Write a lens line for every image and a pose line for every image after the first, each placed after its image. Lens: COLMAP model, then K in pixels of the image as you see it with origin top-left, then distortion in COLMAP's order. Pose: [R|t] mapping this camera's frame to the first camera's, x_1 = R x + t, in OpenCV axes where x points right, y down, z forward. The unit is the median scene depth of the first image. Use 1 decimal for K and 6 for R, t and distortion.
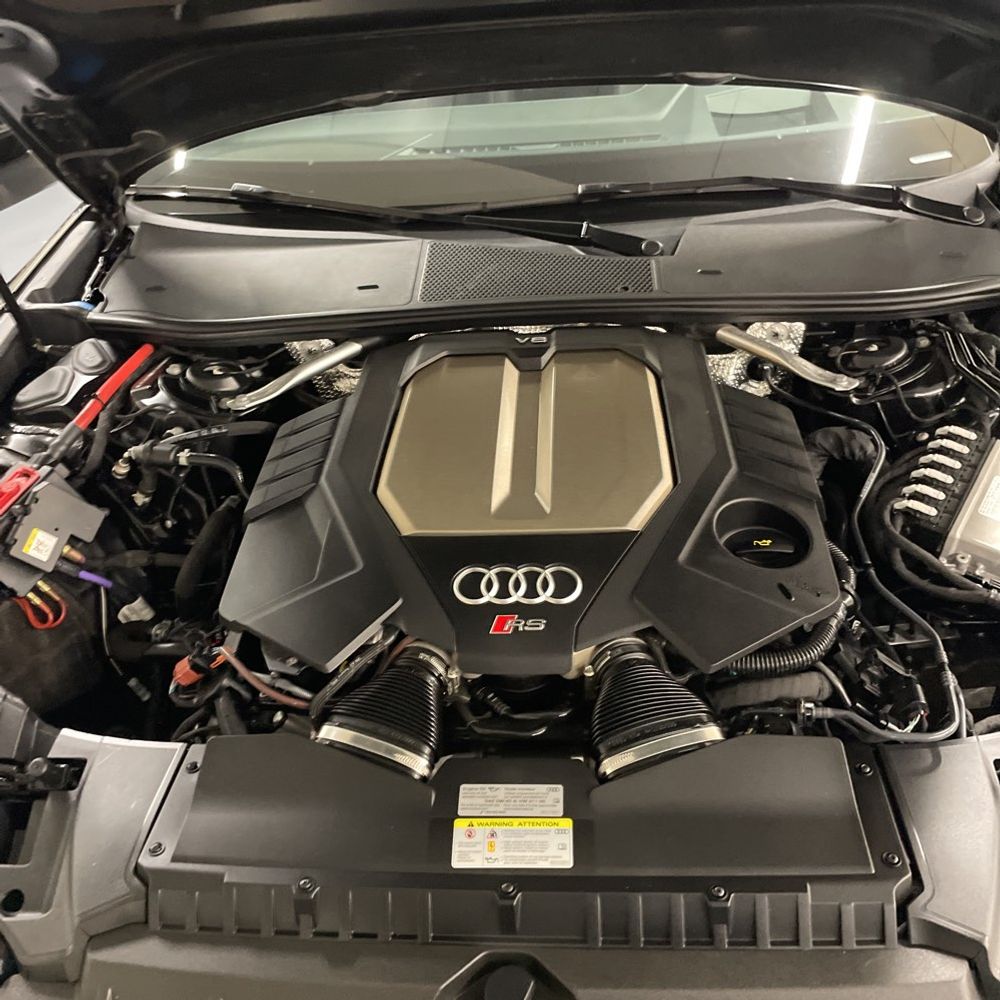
lens RADIAL K [[1011.1, 0, 493.3], [0, 1011.1, 494.5], [0, 0, 1]] dist [0.020094, 0.000000]
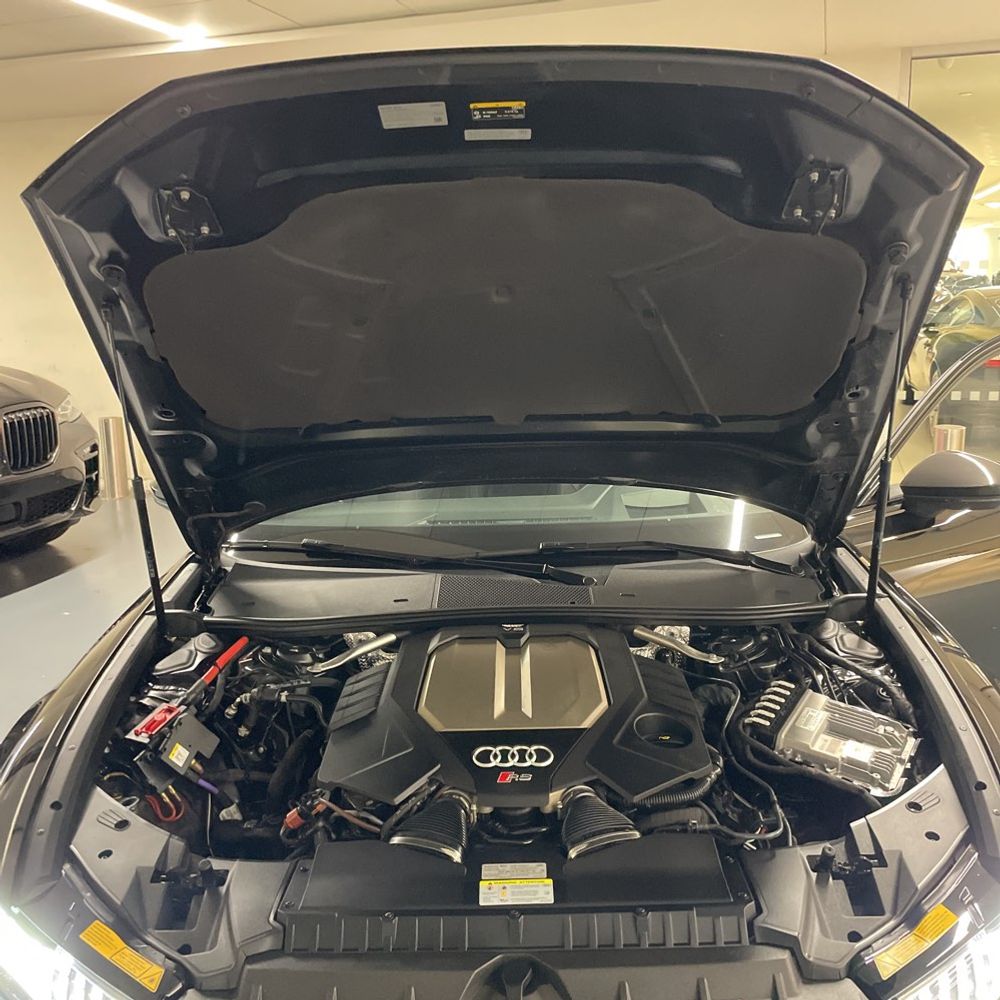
lens RADIAL K [[1011.1, 0, 490.1], [0, 1011.1, 500.9], [0, 0, 1]] dist [0.020094, 0.000000]
pose [[0.998079, 0.031076, 0.053606, -0.091795], [-0.008044, 0.922797, -0.385203, 0.276235], [-0.061438, 0.384032, 0.921273, -0.520615]]
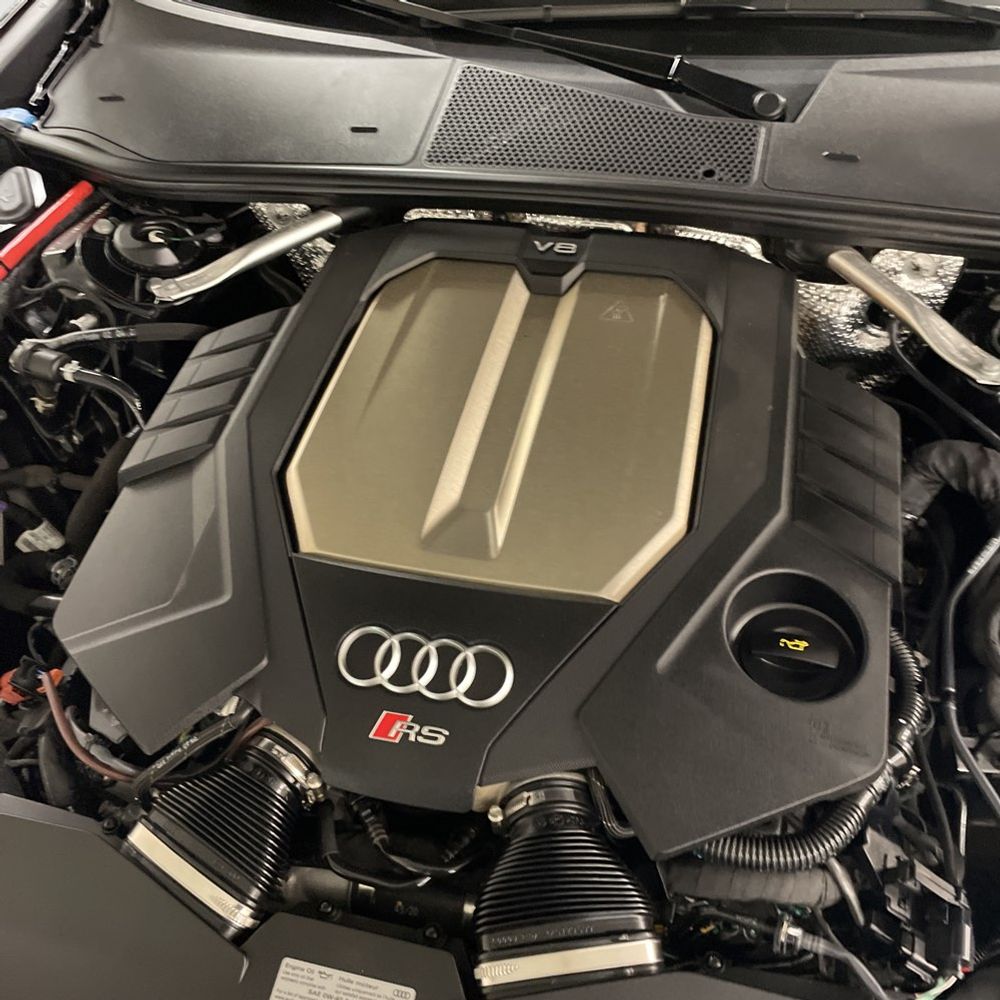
lens RADIAL K [[1011.1, 0, 523.1], [0, 1011.1, 513.6], [0, 0, 1]] dist [0.020094, 0.000000]
pose [[0.984669, 0.133790, -0.111922, 0.129949], [-0.100927, 0.960317, 0.260009, -0.168796], [0.142267, -0.244727, 0.959098, 0.294199]]
